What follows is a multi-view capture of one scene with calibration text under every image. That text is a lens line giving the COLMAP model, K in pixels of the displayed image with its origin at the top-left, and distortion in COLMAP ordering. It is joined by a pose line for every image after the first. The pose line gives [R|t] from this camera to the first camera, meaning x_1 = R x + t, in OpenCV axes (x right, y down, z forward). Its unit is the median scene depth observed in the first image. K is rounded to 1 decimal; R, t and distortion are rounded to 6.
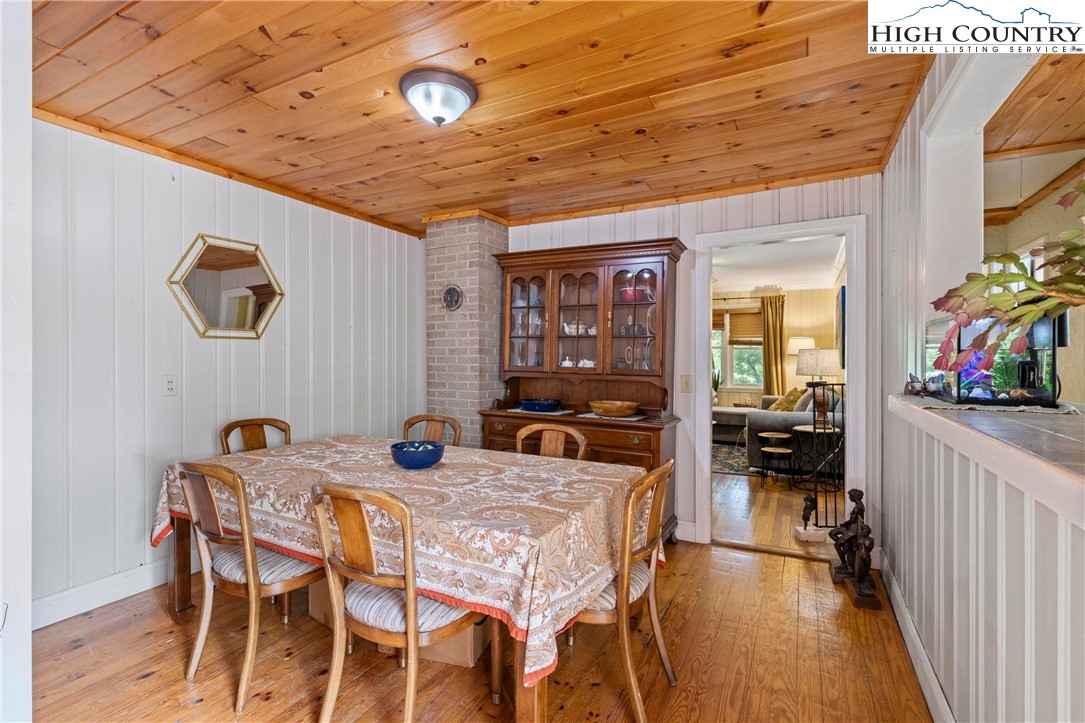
lens RADIAL K [[497.1, 0, 542.8], [0, 497.1, 359.1], [0, 0, 1]] dist [-0.006244, 0.001814]
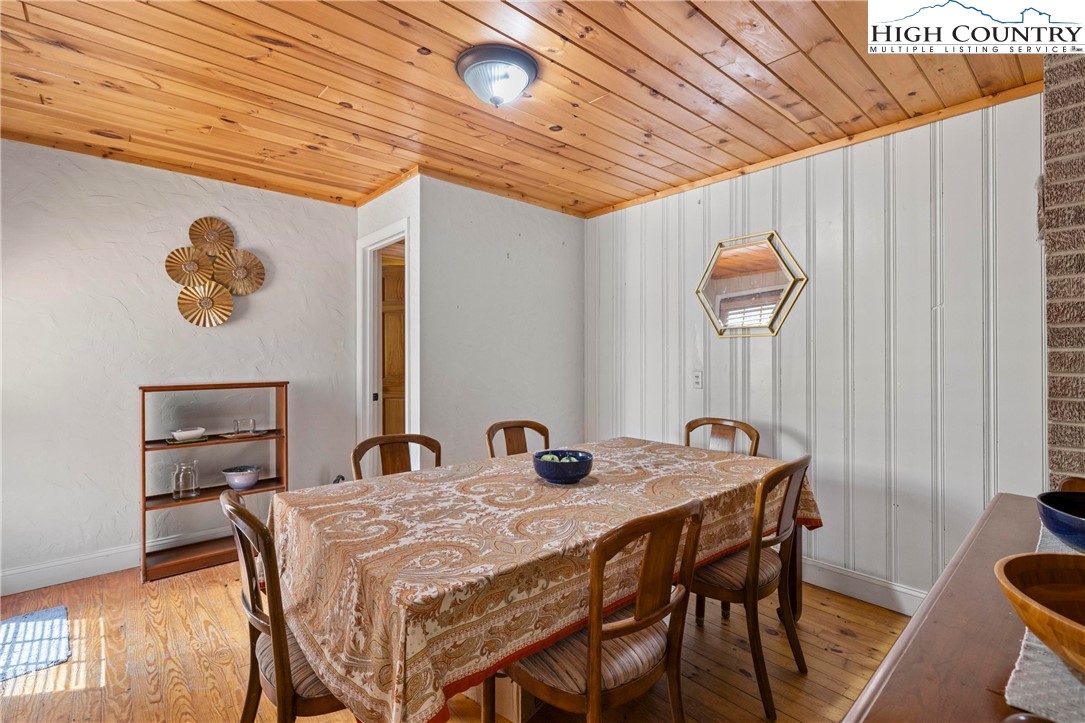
lens RADIAL K [[497.1, 0, 538.1], [0, 497.1, 356.8], [0, 0, 1]] dist [-0.006244, 0.001814]
pose [[-0.359688, -0.002930, -0.933068, 0.663198], [-0.006671, 0.999978, -0.000568, 0.002598], [0.933049, 0.006021, -0.359699, 1.468087]]
